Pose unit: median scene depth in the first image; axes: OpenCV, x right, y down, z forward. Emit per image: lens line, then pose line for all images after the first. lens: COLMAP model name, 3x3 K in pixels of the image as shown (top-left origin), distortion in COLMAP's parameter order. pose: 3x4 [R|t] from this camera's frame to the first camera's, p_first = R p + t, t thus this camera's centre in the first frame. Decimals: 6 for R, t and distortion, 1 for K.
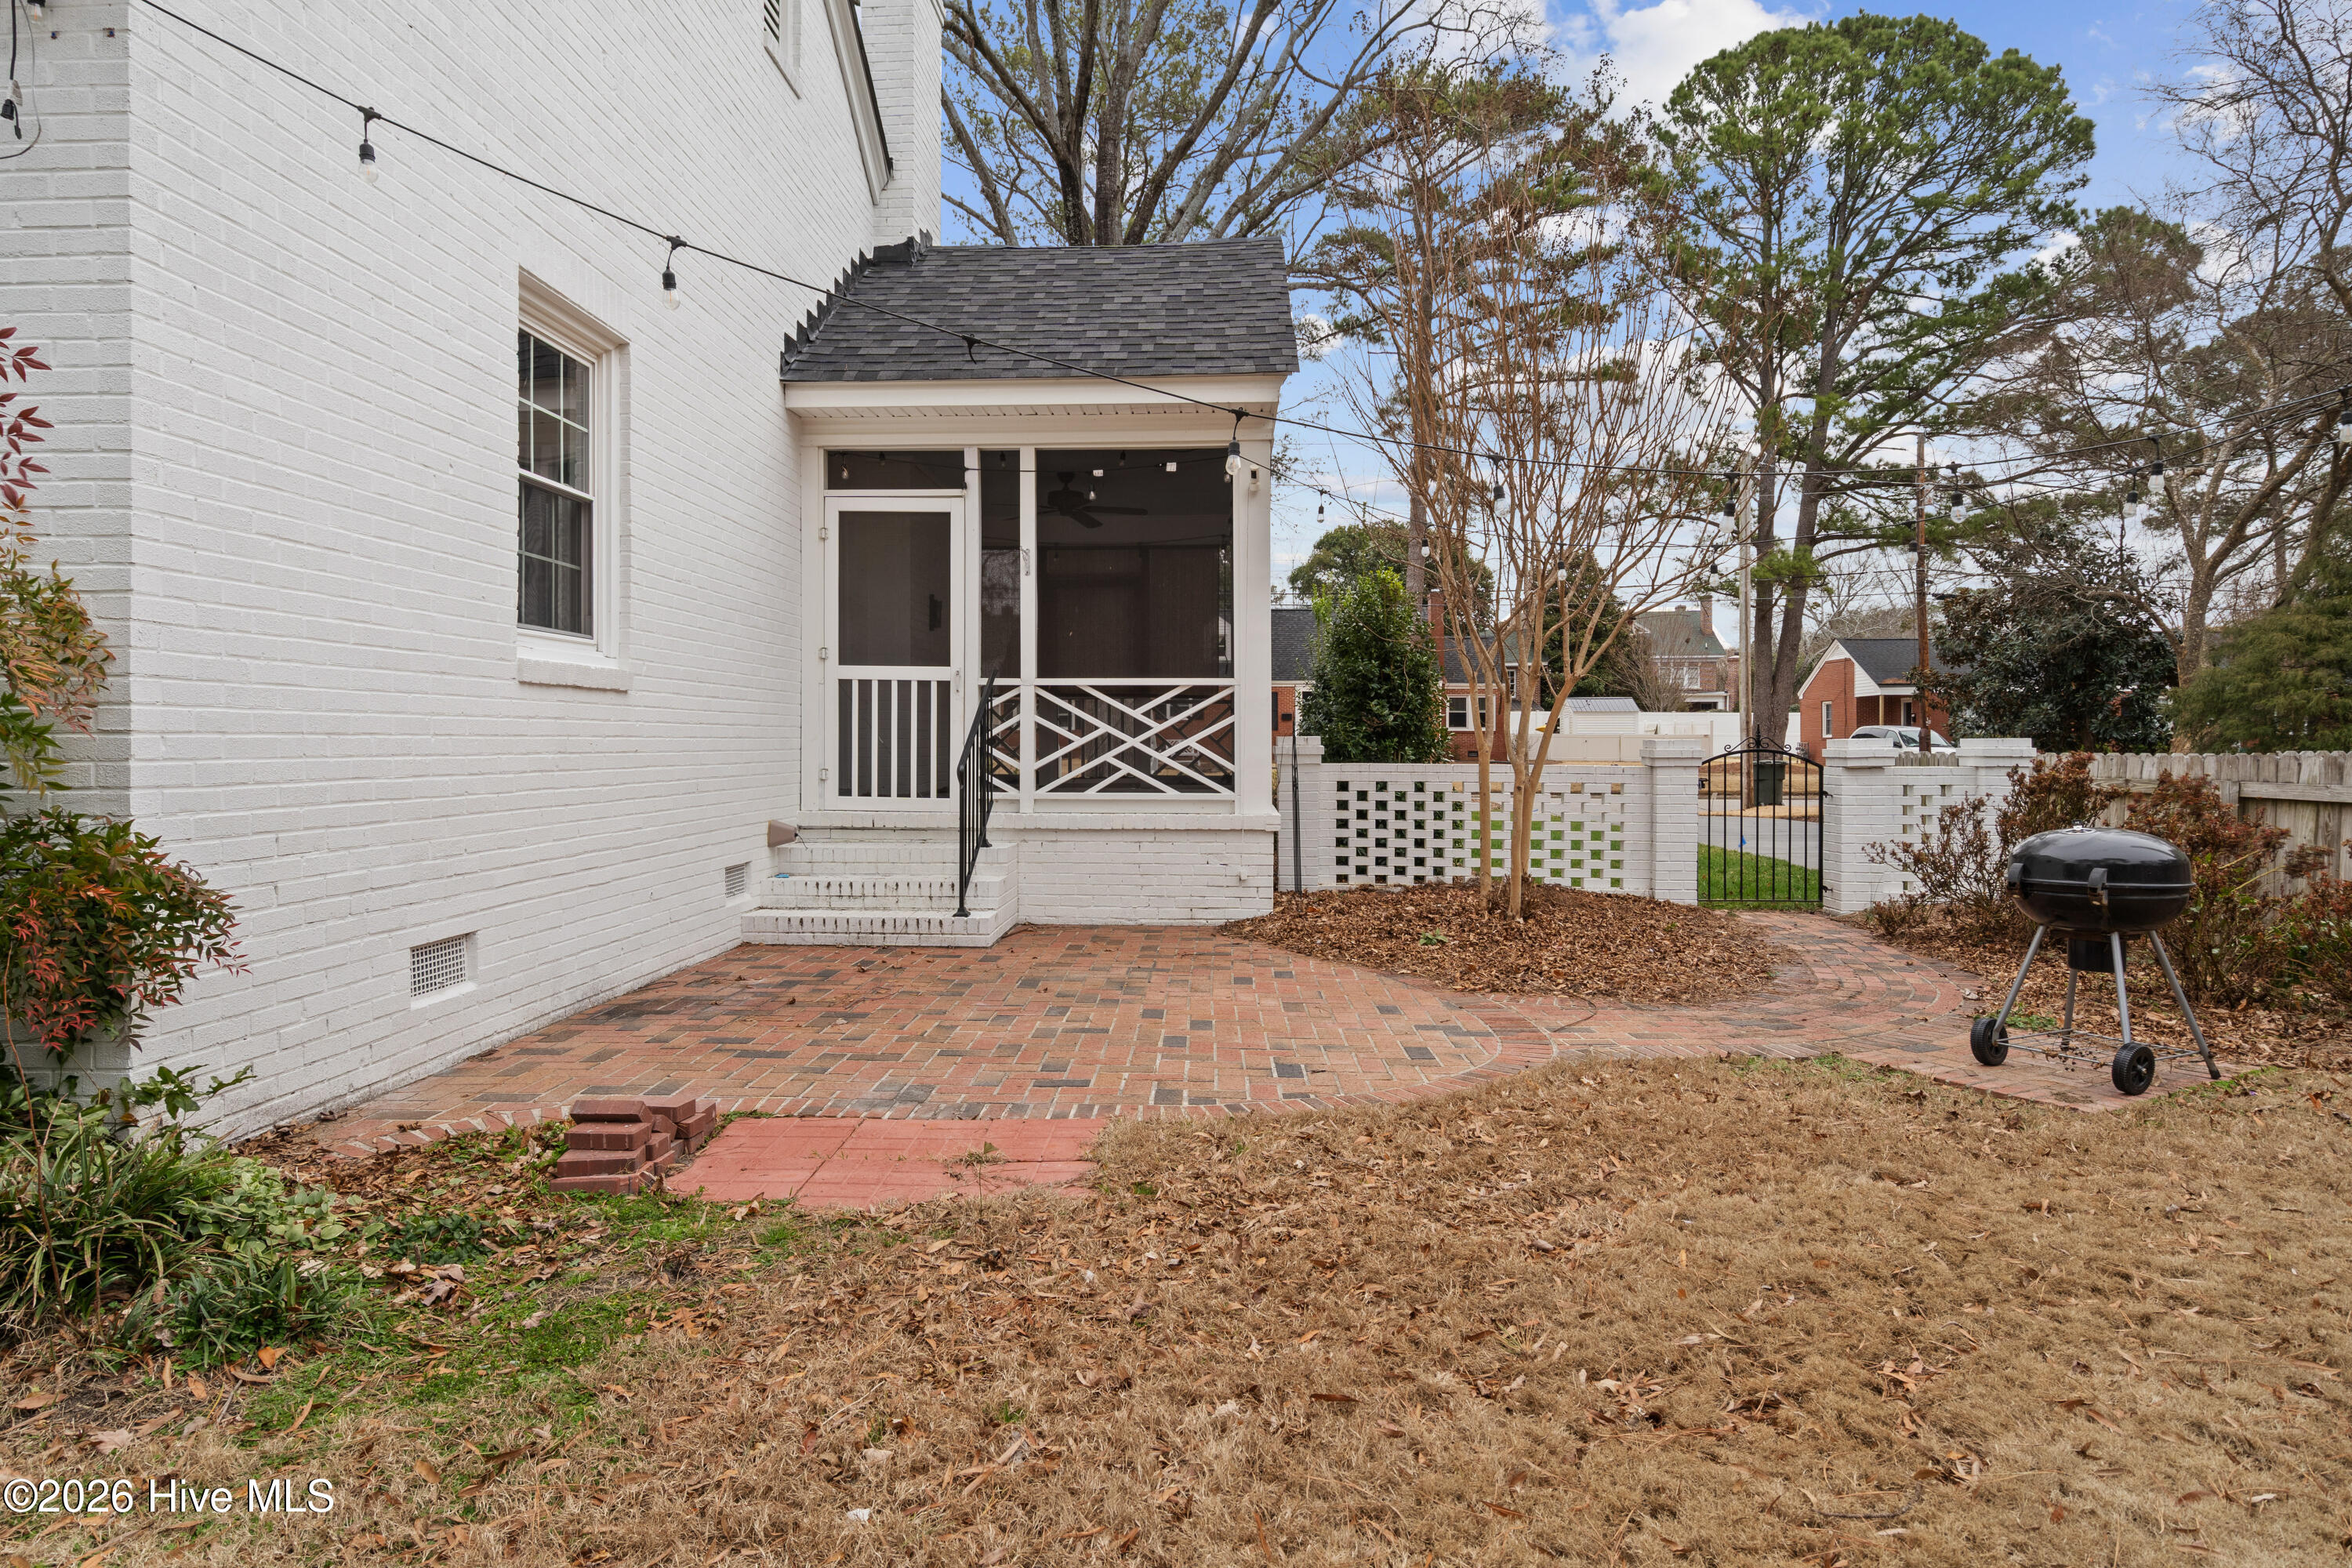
lens RADIAL K [[1315.9, 0, 1170.3], [0, 1315.9, 743.1], [0, 0, 1]] dist [0.004892, 0.000447]
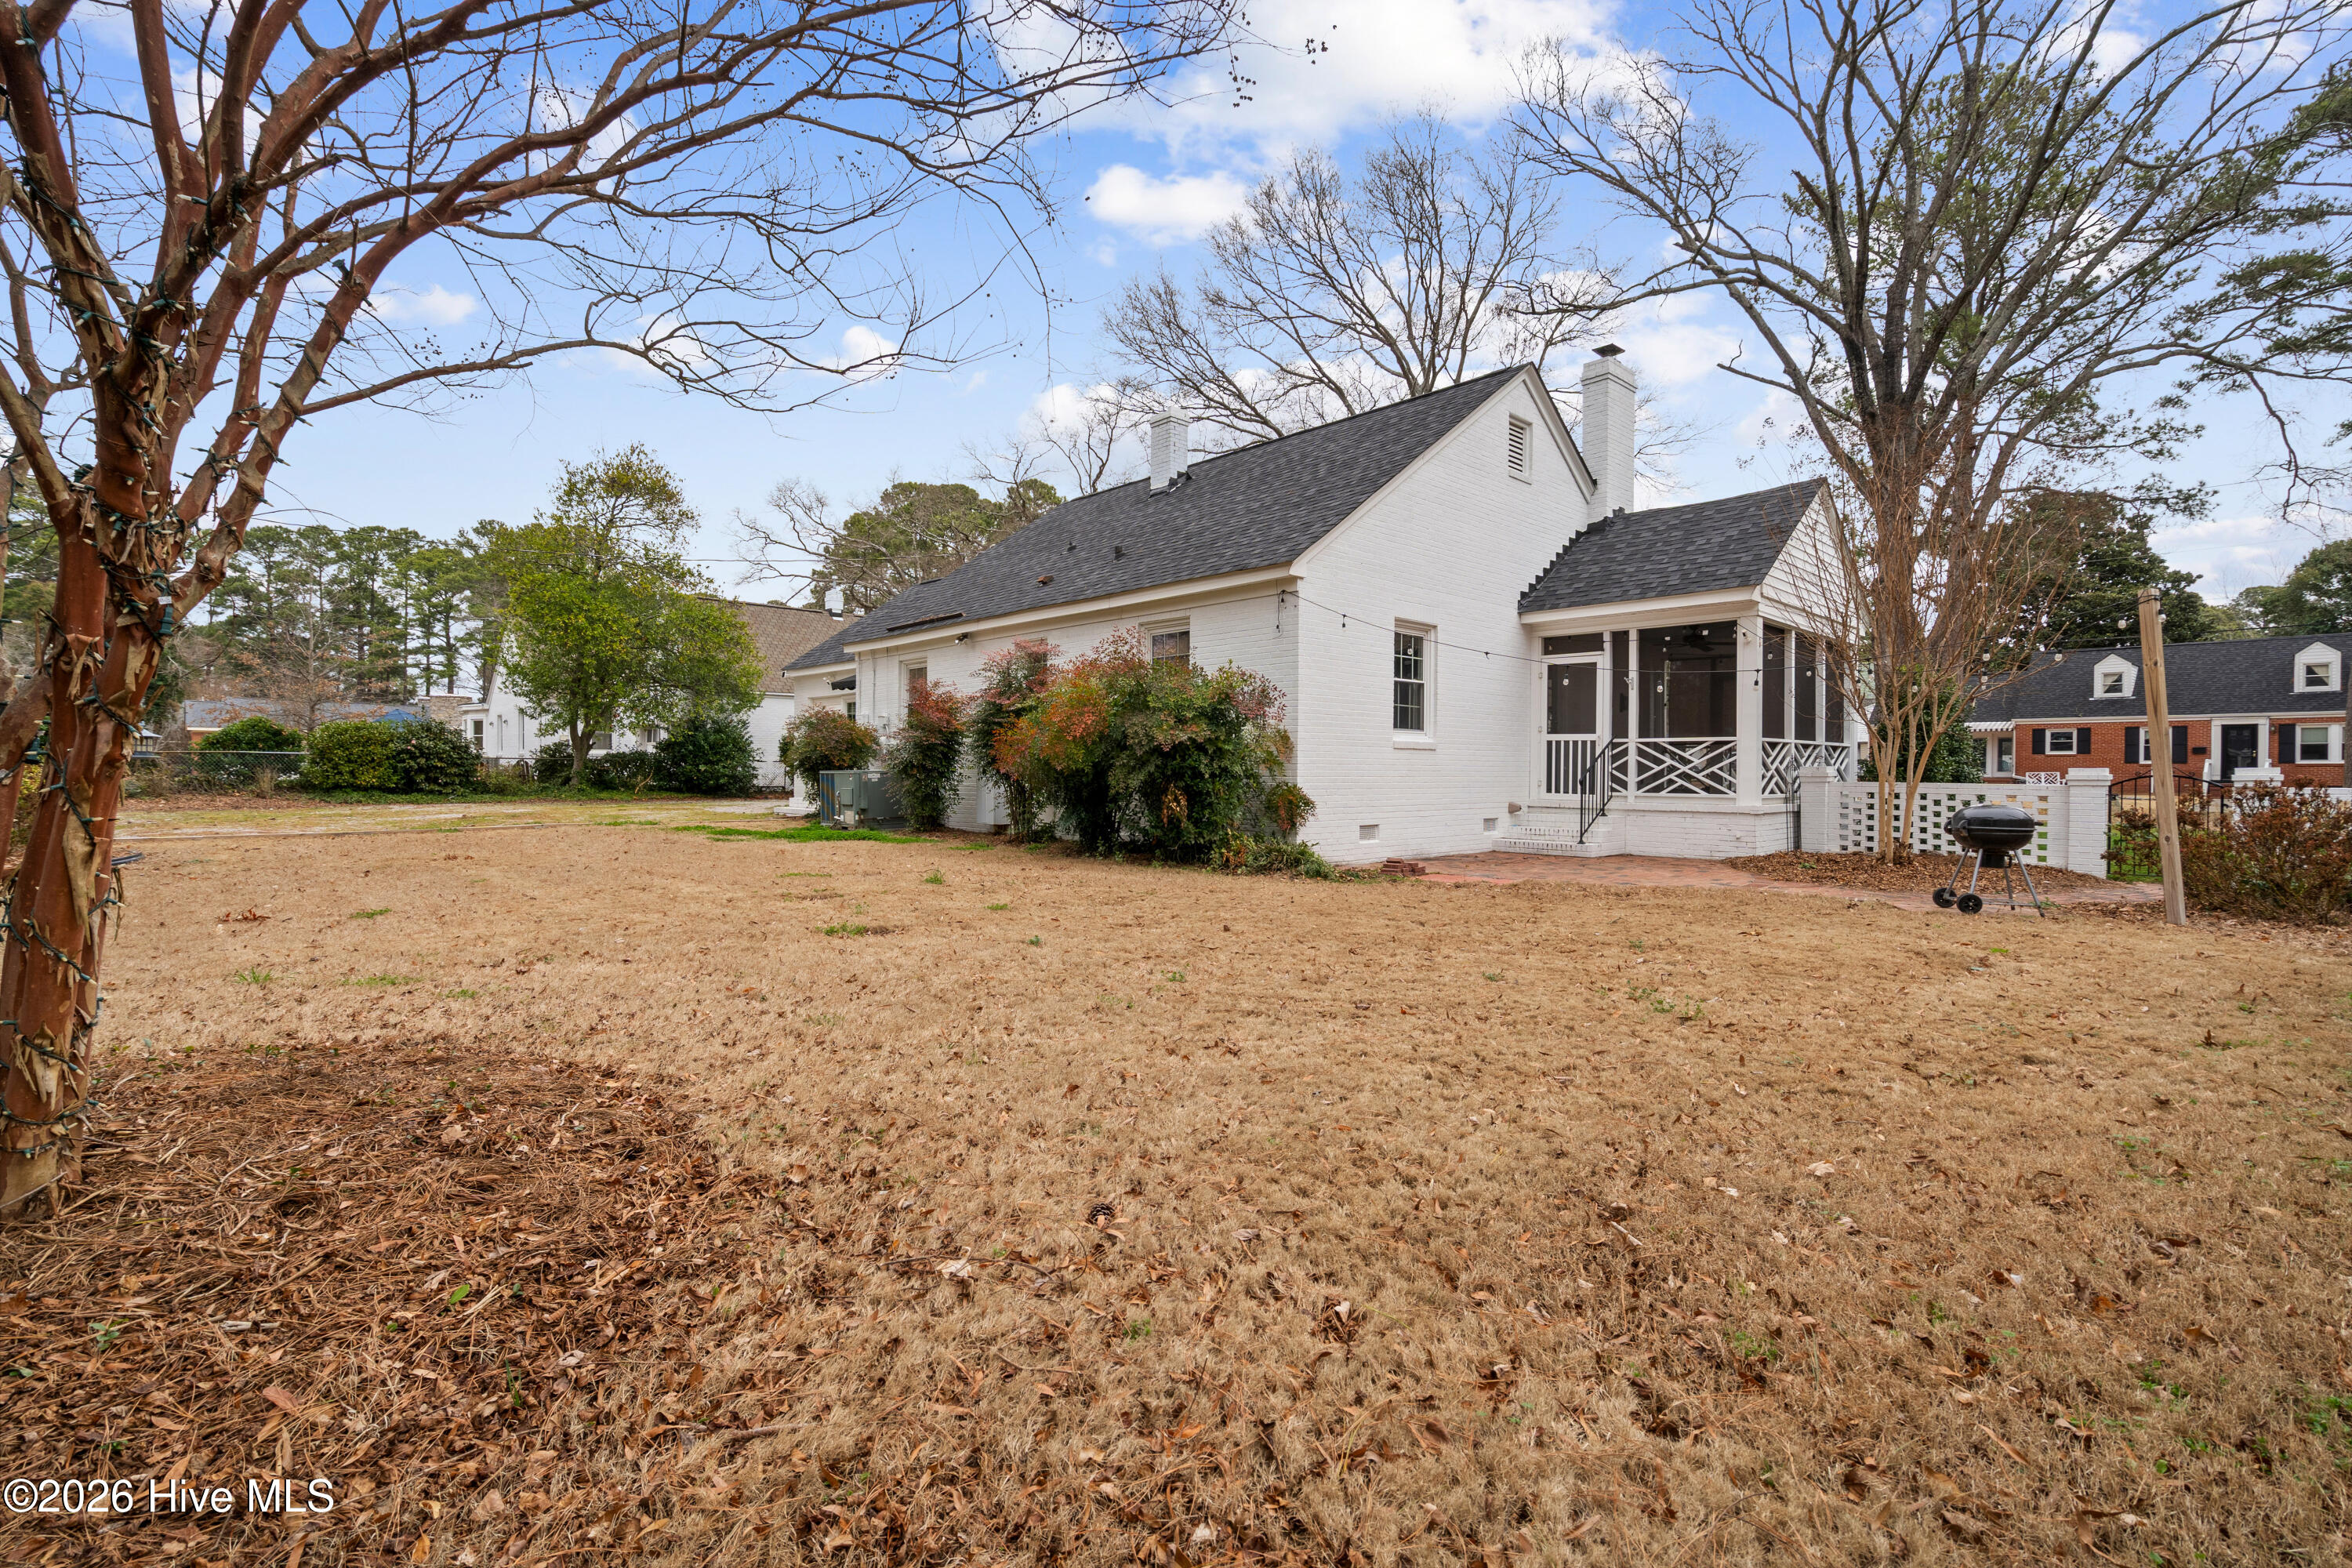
lens RADIAL K [[1072.8, 0, 1176.0], [0, 1072.8, 784.0], [0, 0, 1]] dist [-0.004050, -0.000290]
pose [[0.712892, 0.009620, -0.701208, 0.575351], [-0.004024, 0.999946, 0.009627, 0.010125], [0.701262, -0.004042, 0.712892, -0.736664]]
